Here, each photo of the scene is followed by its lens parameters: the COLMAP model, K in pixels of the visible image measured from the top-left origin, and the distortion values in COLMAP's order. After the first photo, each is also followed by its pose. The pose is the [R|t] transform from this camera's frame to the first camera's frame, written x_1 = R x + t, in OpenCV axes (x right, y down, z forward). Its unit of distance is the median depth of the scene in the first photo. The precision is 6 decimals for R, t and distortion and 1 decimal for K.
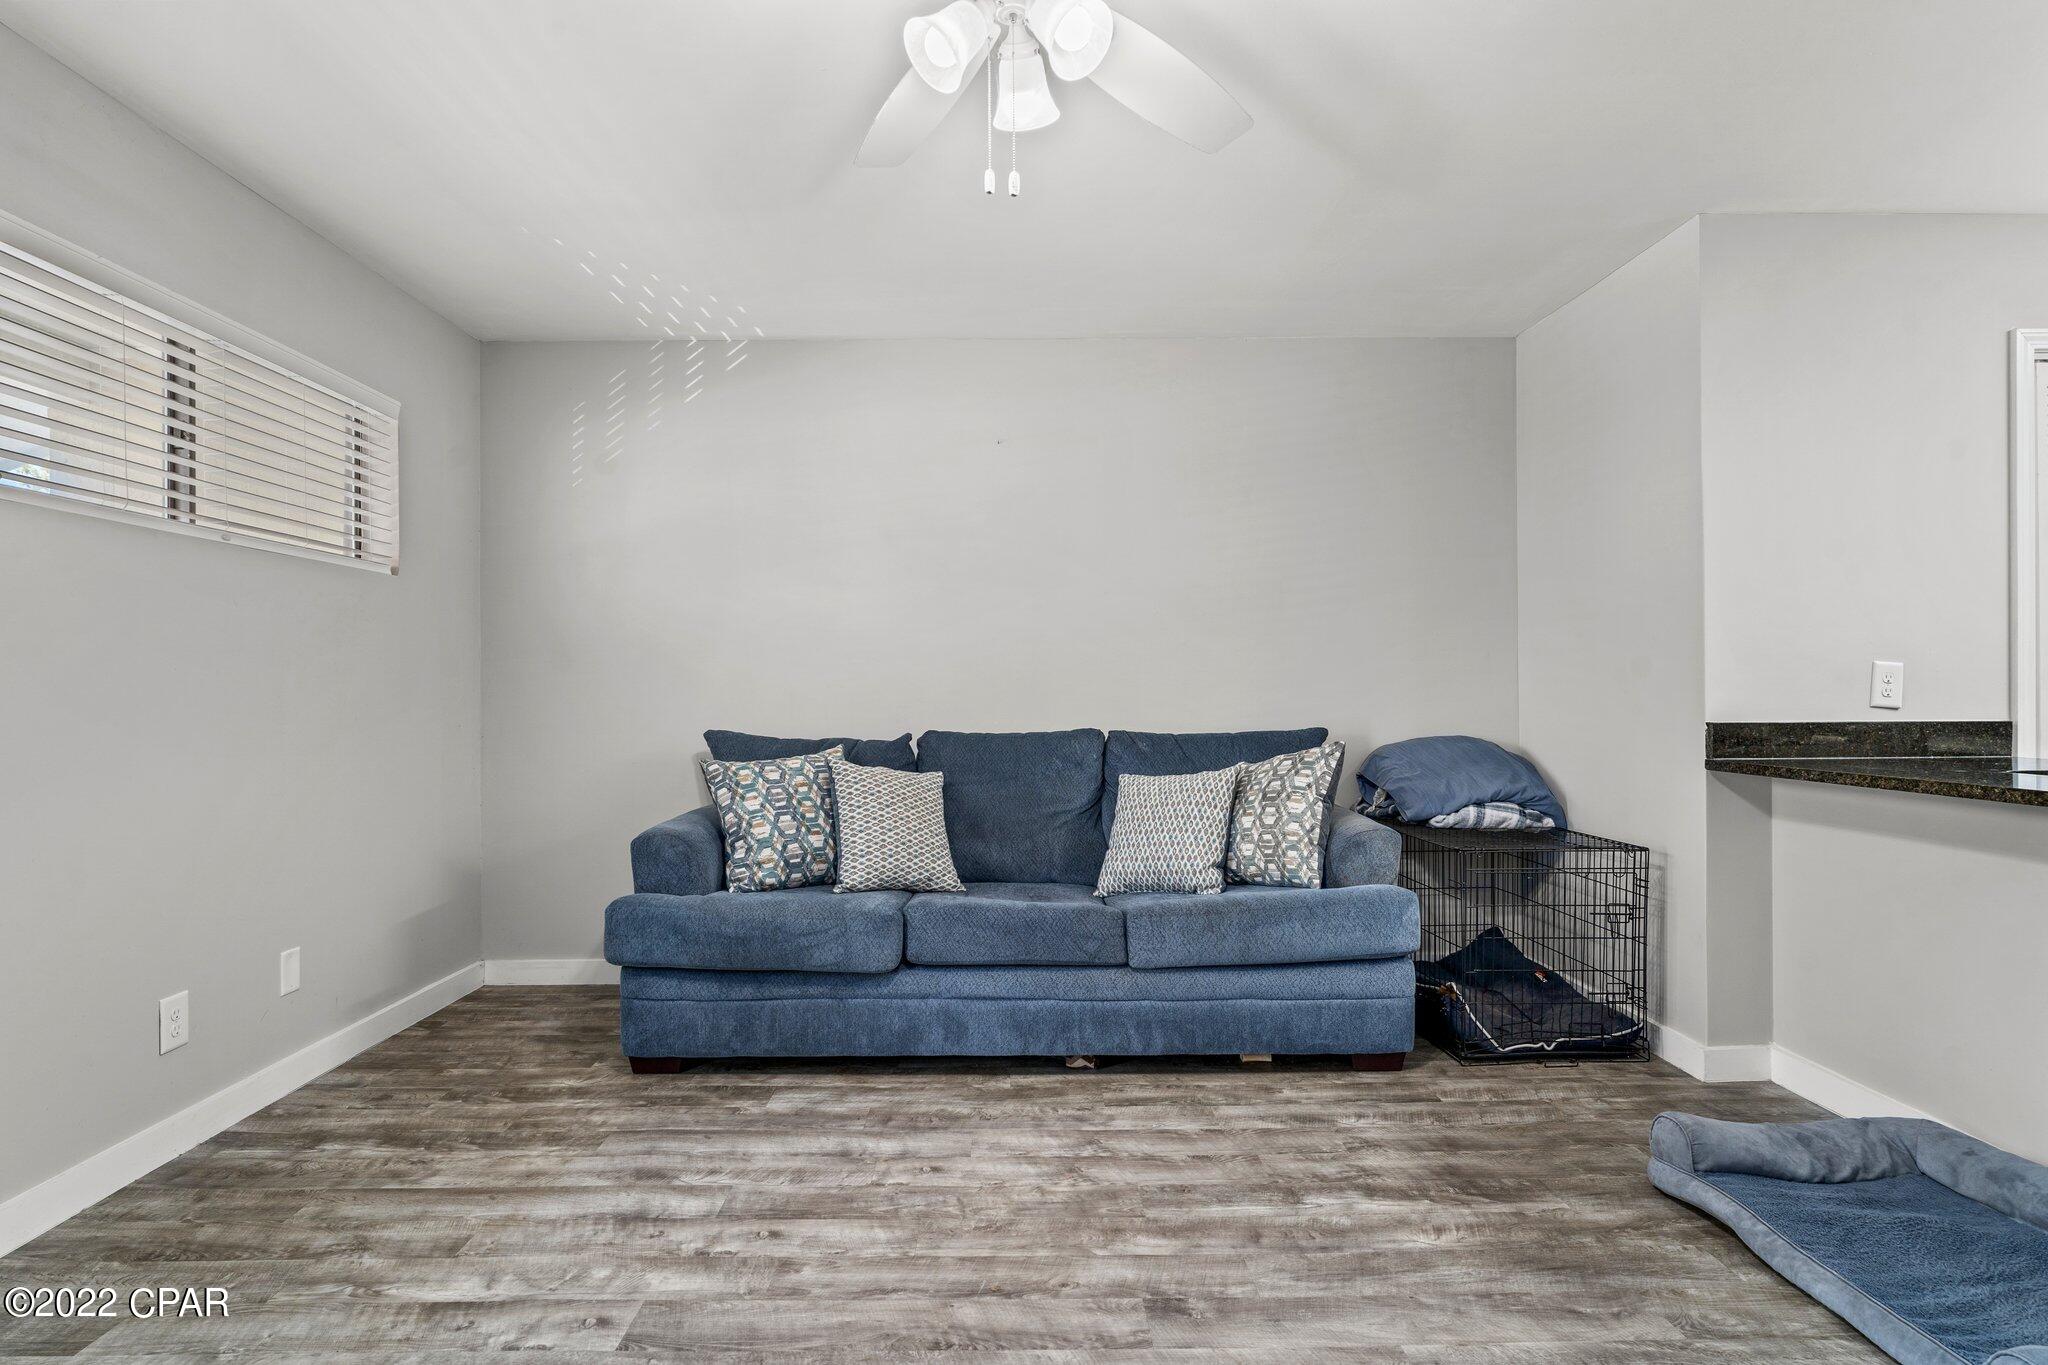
lens RADIAL K [[1059.2, 0, 1021.7], [0, 1059.2, 694.2], [0, 0, 1]] dist [0.000714, -0.003192]
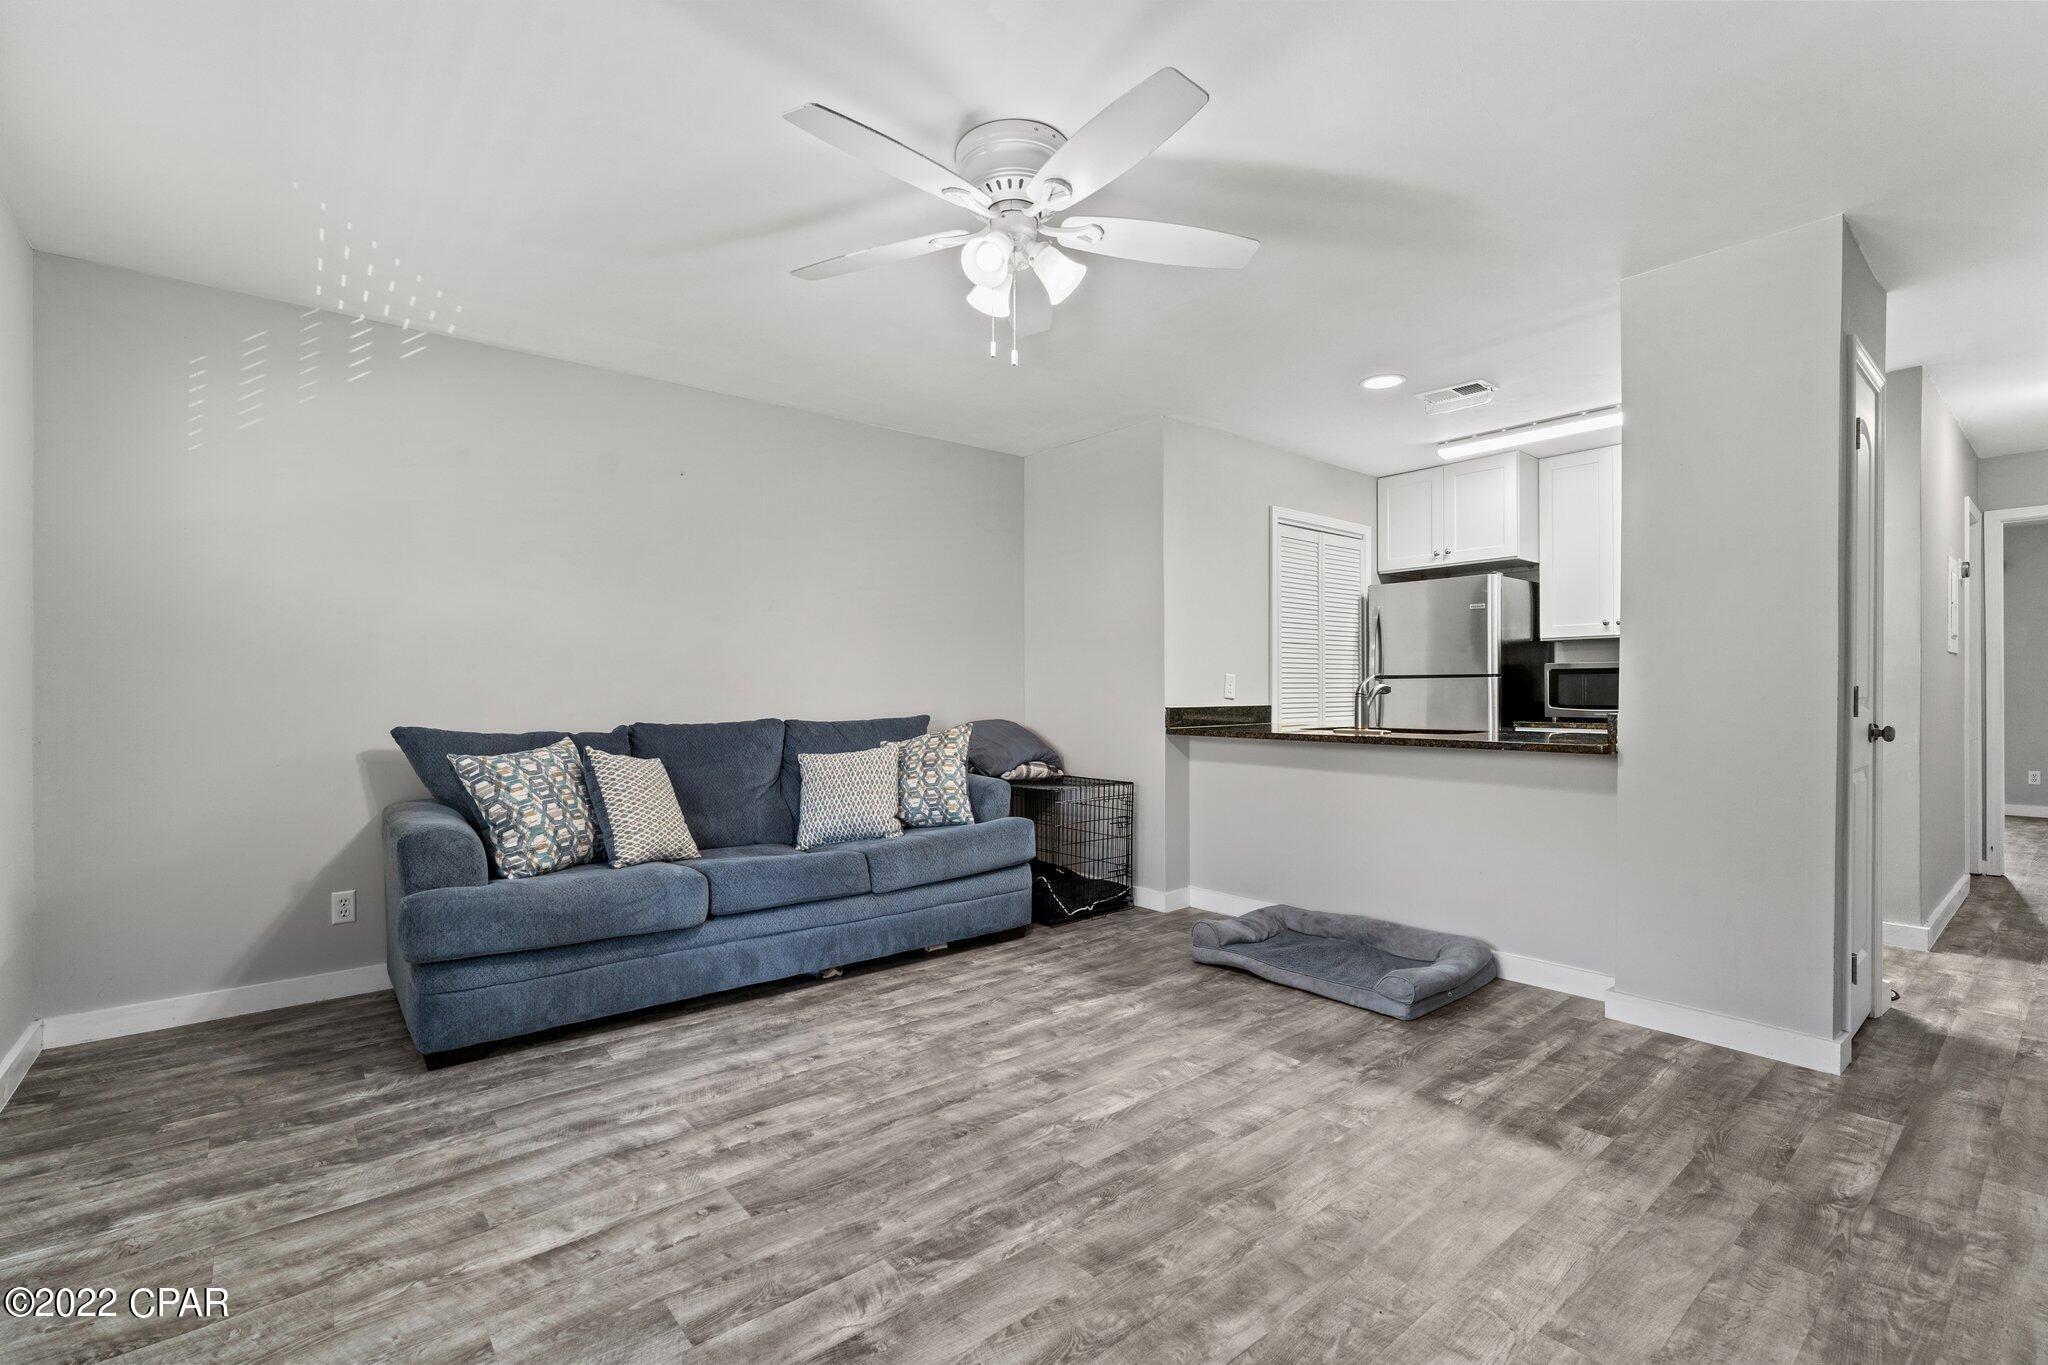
lens RADIAL K [[882.4, 0, 1062.1], [0, 882.4, 691.7], [0, 0, 1]] dist [0.000831, -0.000043]
pose [[0.771889, 0.000996, 0.635757, -0.433242], [-0.000495, 0.999999, -0.000965, 0.002412], [-0.635758, 0.000430, 0.771889, -0.018484]]
